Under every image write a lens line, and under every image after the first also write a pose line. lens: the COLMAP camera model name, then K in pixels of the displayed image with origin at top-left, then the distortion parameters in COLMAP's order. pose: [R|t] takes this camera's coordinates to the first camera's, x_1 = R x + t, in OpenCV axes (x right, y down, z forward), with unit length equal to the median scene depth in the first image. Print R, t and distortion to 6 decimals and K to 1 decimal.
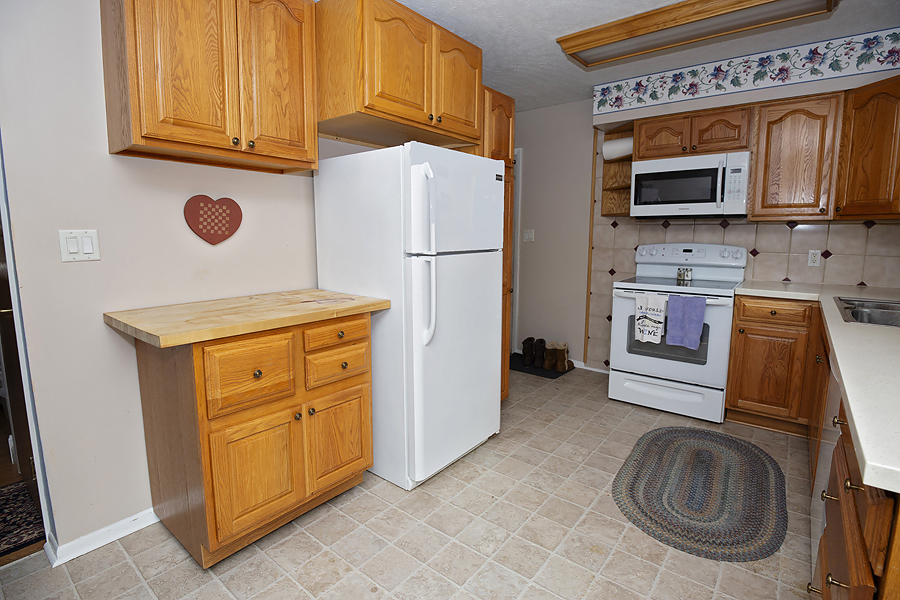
lens RADIAL K [[452.2, 0, 451.6], [0, 452.2, 285.5], [0, 0, 1]] dist [0.002621, -0.000653]
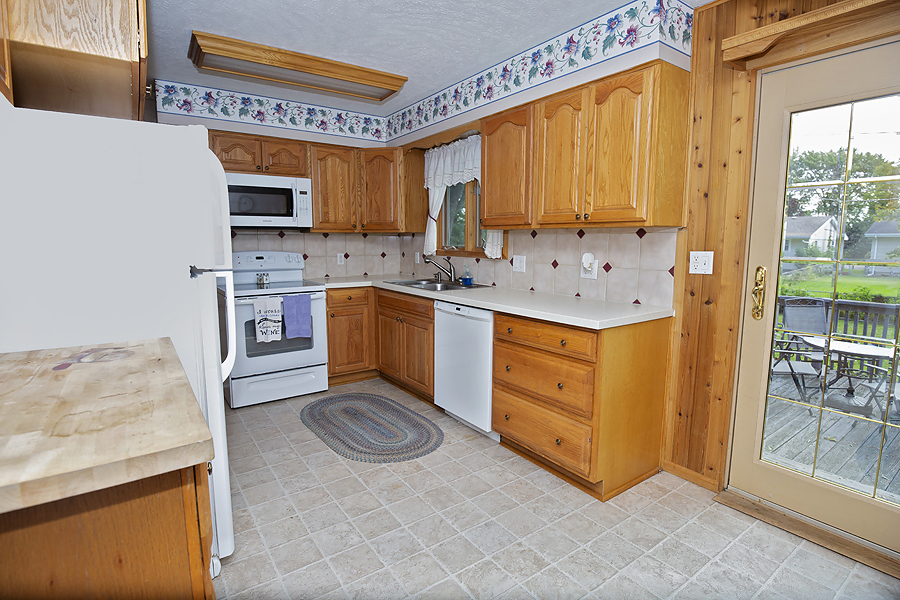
lens RADIAL K [[444.2, 0, 450.0], [0, 444.2, 300.0], [0, 0, 1]] dist [-0.033710, -0.000239]
pose [[0.293777, -0.122935, 0.947936, -0.455217], [0.124100, 0.988207, 0.089697, -0.016277], [-0.947784, 0.091288, 0.305568, 0.263770]]
